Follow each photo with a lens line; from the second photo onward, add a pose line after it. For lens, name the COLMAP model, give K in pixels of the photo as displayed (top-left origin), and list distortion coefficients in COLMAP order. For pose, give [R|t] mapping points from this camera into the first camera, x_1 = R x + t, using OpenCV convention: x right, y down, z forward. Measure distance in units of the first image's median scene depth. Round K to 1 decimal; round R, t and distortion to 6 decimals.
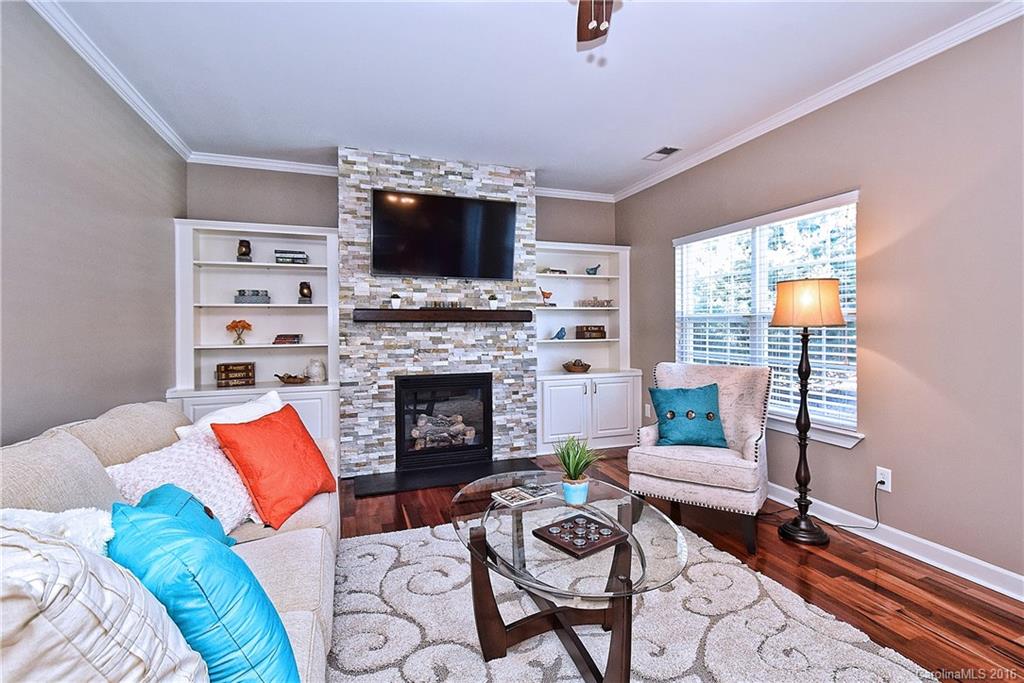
lens RADIAL K [[487.0, 0, 533.9], [0, 487.0, 326.6], [0, 0, 1]] dist [0.022624, -0.000100]
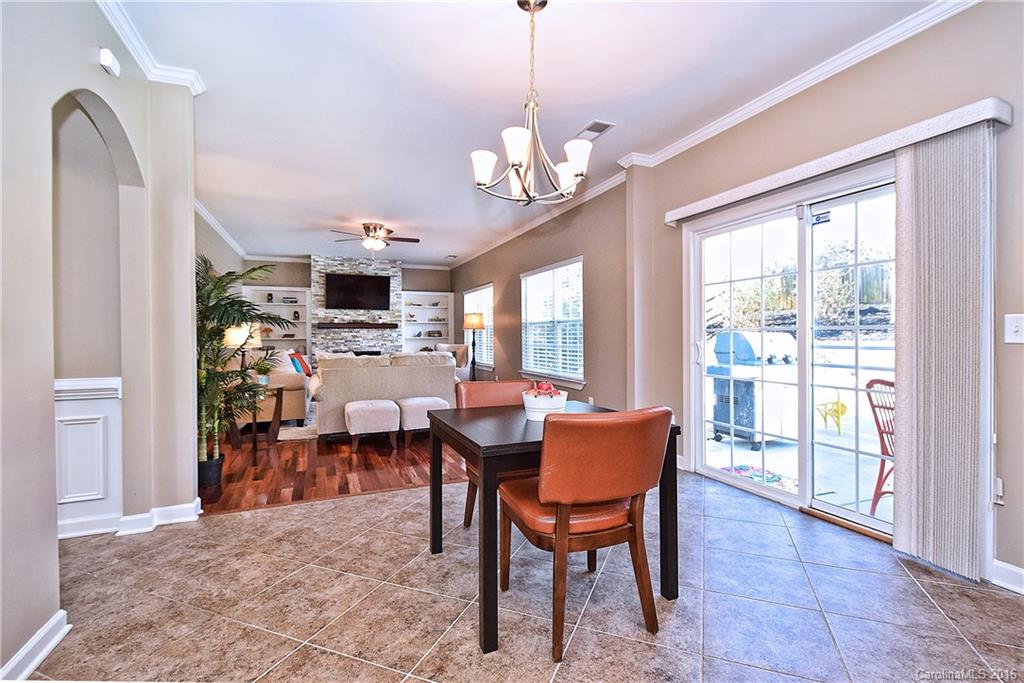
lens RADIAL K [[457.2, 0, 523.8], [0, 457.2, 337.2], [0, 0, 1]] dist [-0.000272, -0.000058]
pose [[0.998377, -0.002315, 0.056910, 0.473024], [0.002299, 0.999997, 0.000355, 0.032486], [-0.056911, -0.000223, 0.998379, -1.195540]]
